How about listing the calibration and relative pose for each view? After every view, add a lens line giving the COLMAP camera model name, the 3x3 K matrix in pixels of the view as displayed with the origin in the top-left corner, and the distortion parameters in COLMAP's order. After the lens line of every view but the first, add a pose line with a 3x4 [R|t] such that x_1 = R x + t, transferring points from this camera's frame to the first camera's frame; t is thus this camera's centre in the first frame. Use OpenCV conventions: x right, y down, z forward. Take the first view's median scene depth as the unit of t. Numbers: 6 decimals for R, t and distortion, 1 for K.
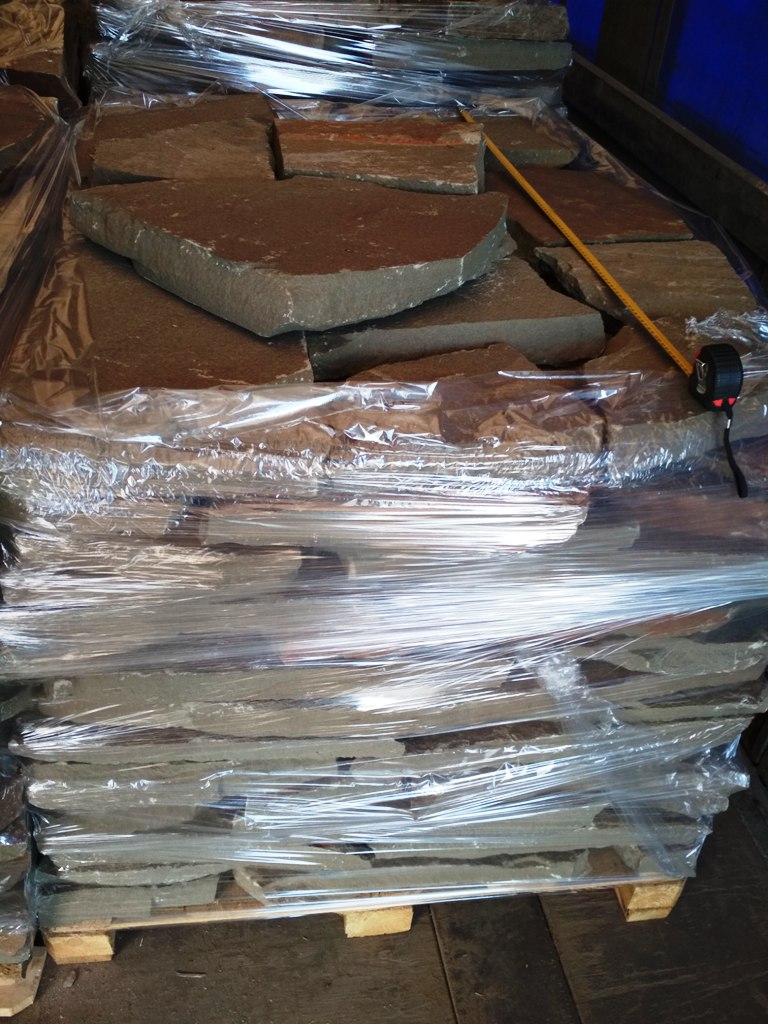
lens RADIAL K [[929.7, 0, 387.0], [0, 929.7, 489.8], [0, 0, 1]] dist [0.099406, -0.235389]
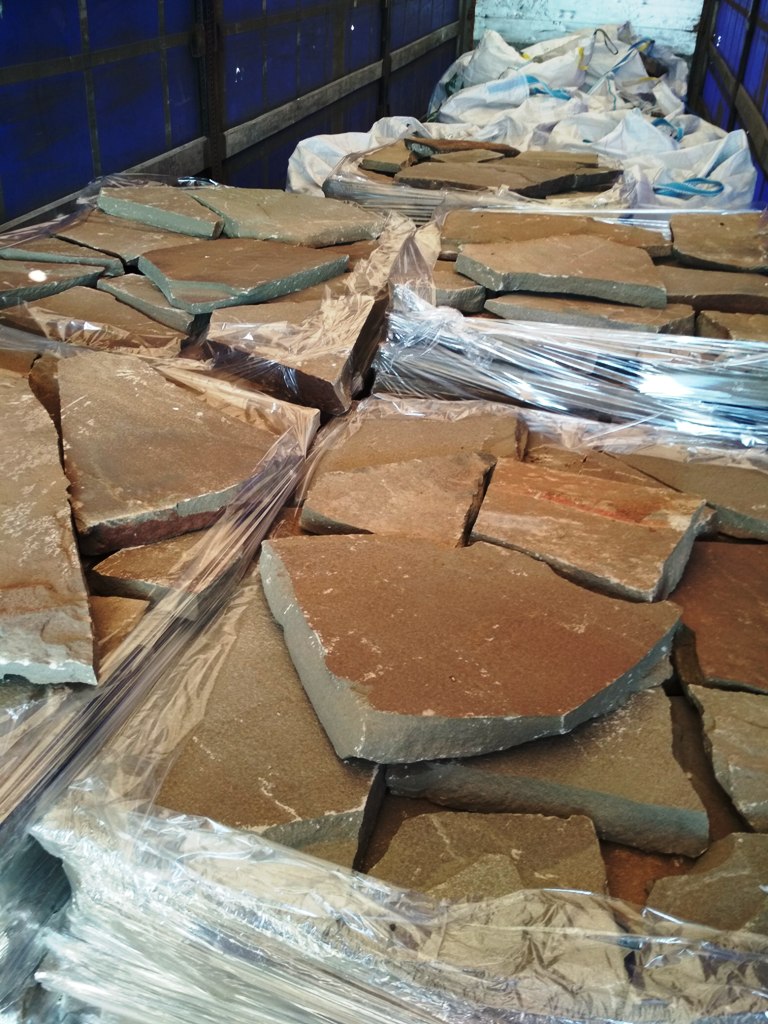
lens RADIAL K [[929.7, 0, 387.0], [0, 929.7, 489.8], [0, 0, 1]] dist [0.099406, -0.235389]
pose [[0.905418, 0.180609, -0.384186, 0.196733], [-0.228223, 0.970169, -0.081772, -0.282119], [0.357956, 0.161718, 0.919627, 0.003675]]
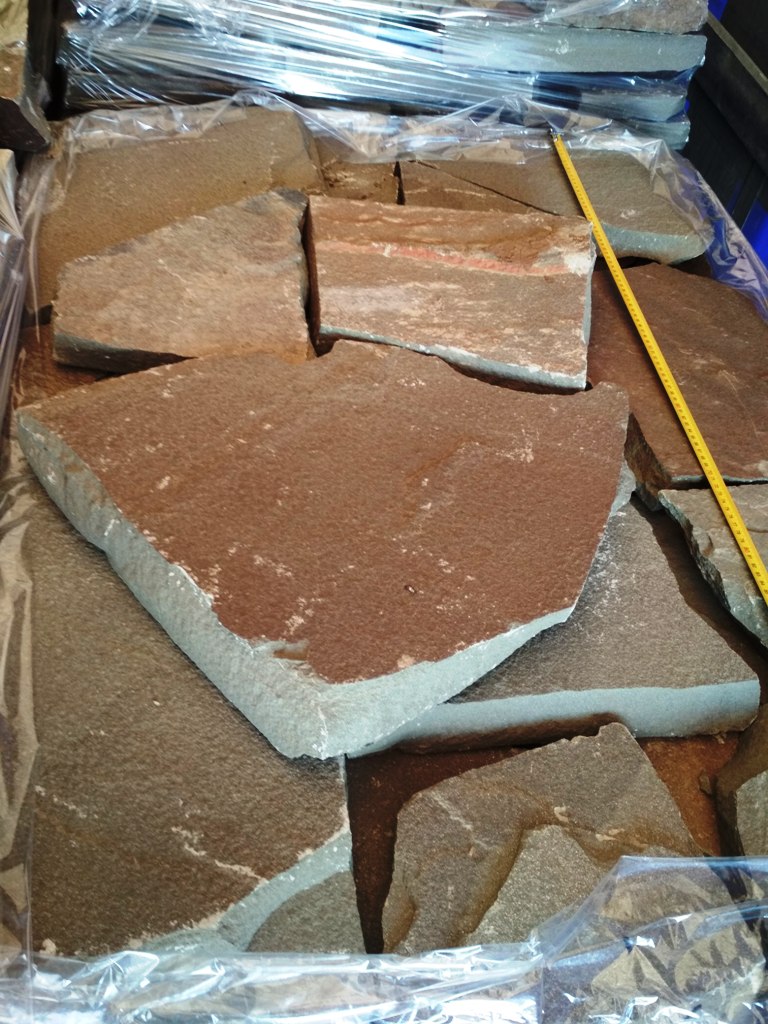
lens RADIAL K [[929.7, 0, 387.0], [0, 929.7, 489.8], [0, 0, 1]] dist [0.099406, -0.235389]
pose [[0.997877, 0.065094, -0.002299, -0.049065], [-0.063200, 0.976178, 0.207562, -0.373311], [0.015755, -0.206976, 0.978219, 0.269465]]
